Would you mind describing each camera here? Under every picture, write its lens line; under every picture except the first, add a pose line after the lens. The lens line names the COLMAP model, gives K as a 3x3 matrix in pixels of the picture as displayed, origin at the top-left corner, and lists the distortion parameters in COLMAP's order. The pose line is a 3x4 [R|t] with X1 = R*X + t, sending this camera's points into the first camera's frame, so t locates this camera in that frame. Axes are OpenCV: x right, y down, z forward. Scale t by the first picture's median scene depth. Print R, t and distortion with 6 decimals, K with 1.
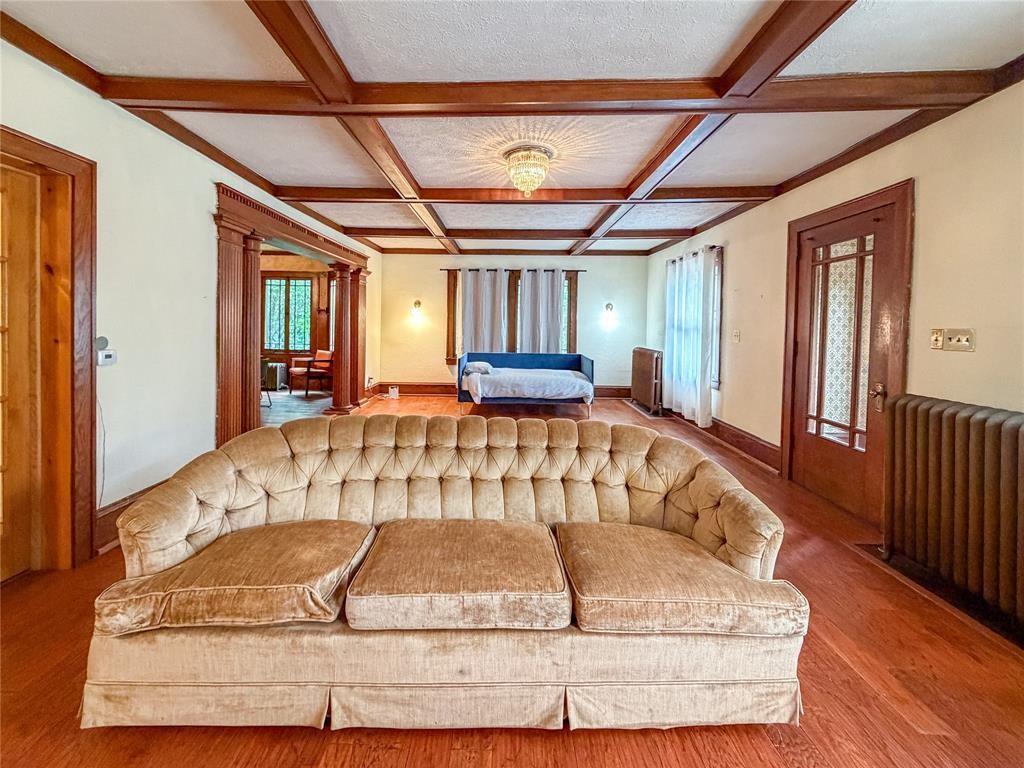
lens RADIAL K [[406.0, 0, 512.0], [0, 406.0, 384.0], [0, 0, 1]] dist [-0.001738, -0.000214]
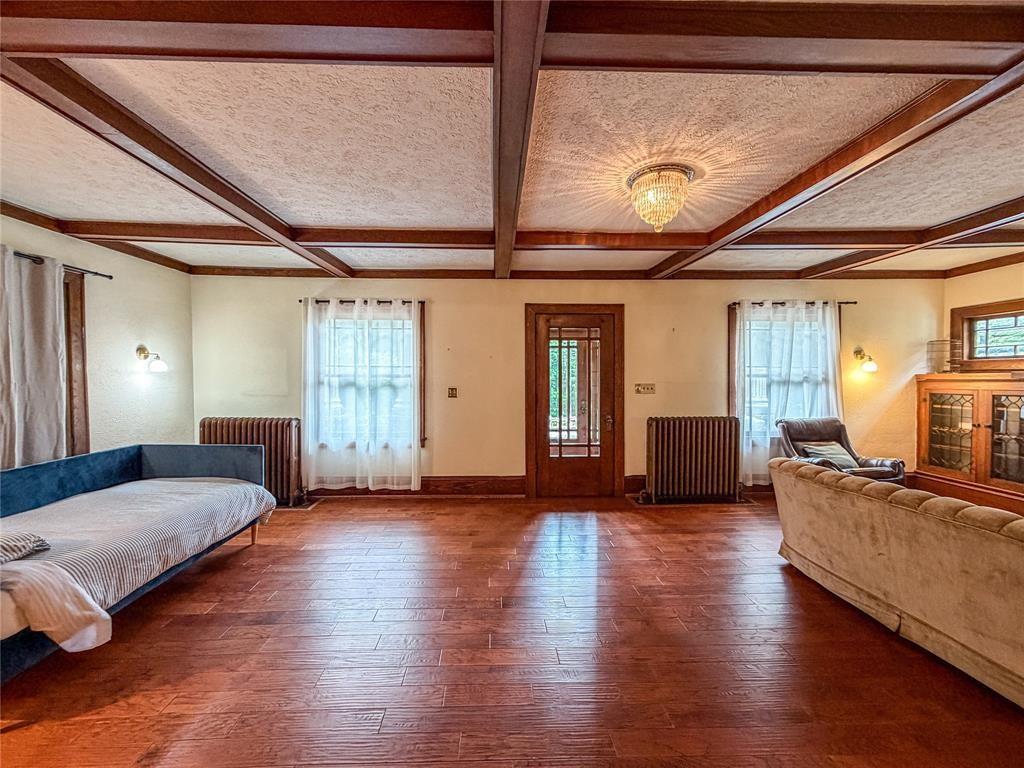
lens RADIAL K [[406.0, 0, 512.0], [0, 406.0, 384.0], [0, 0, 1]] dist [-0.001738, -0.000214]
pose [[0.044233, -0.043760, 0.998062, -0.366932], [0.146939, 0.988460, 0.036827, -0.114913], [-0.988156, 0.145025, 0.050153, 0.591906]]
